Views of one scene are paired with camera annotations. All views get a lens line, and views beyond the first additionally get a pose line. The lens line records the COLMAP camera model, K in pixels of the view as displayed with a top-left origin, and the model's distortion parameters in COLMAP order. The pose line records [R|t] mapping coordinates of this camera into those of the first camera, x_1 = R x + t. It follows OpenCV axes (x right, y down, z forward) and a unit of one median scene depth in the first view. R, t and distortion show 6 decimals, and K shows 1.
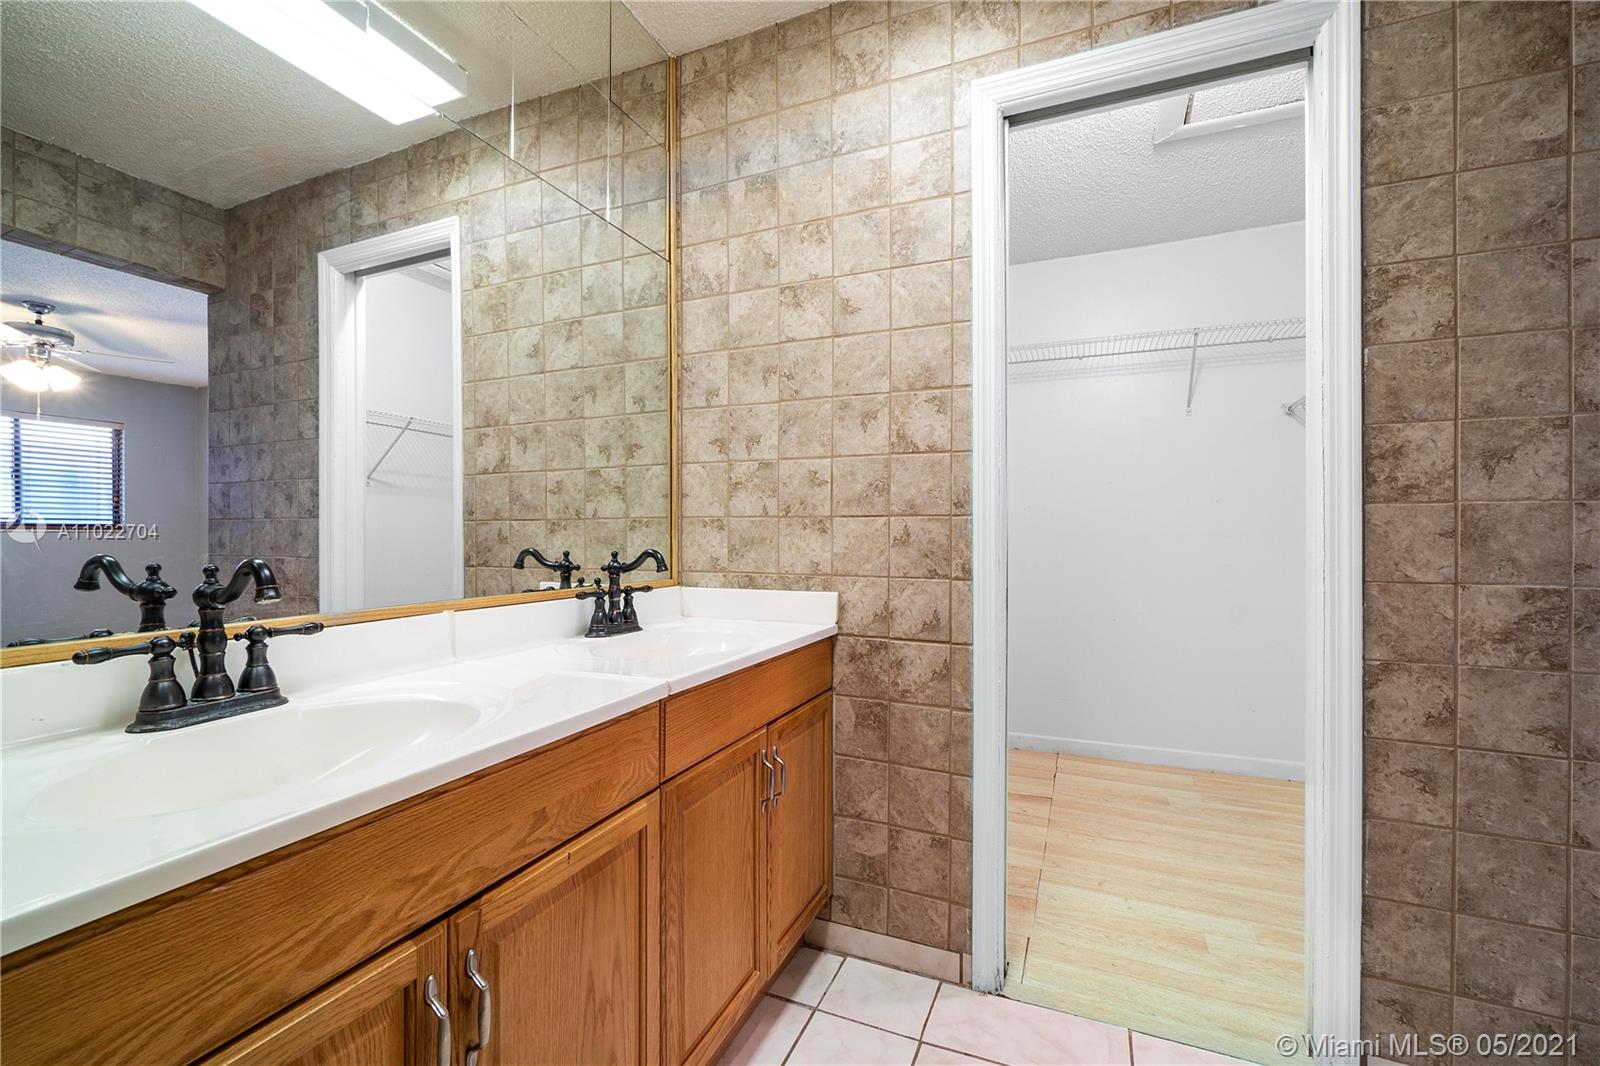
lens RADIAL K [[694.9, 0, 790.8], [0, 694.9, 528.8], [0, 0, 1]] dist [-0.004475, 0.001578]
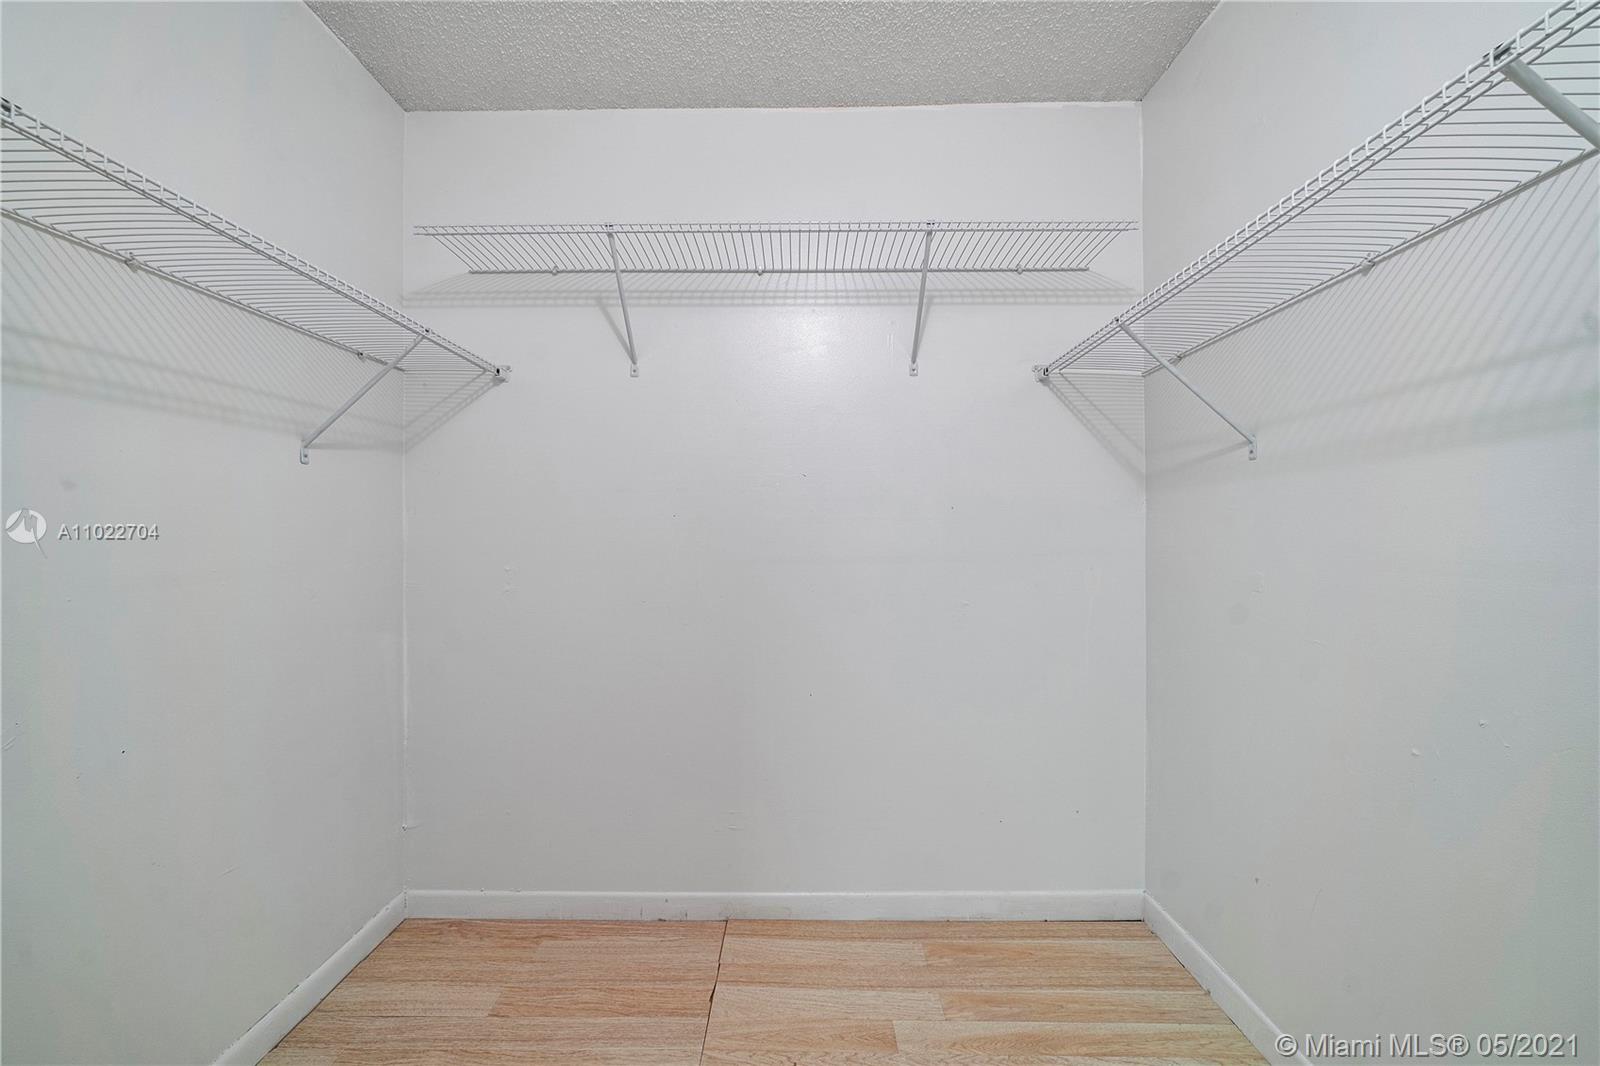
lens RADIAL K [[694.9, 0, 801.4], [0, 694.9, 533.5], [0, 0, 1]] dist [-0.004475, 0.001578]
pose [[0.917821, -0.001235, 0.396993, 0.224781], [0.001593, 0.999999, -0.000574, -0.015234], [-0.396992, 0.001159, 0.917821, 0.458591]]
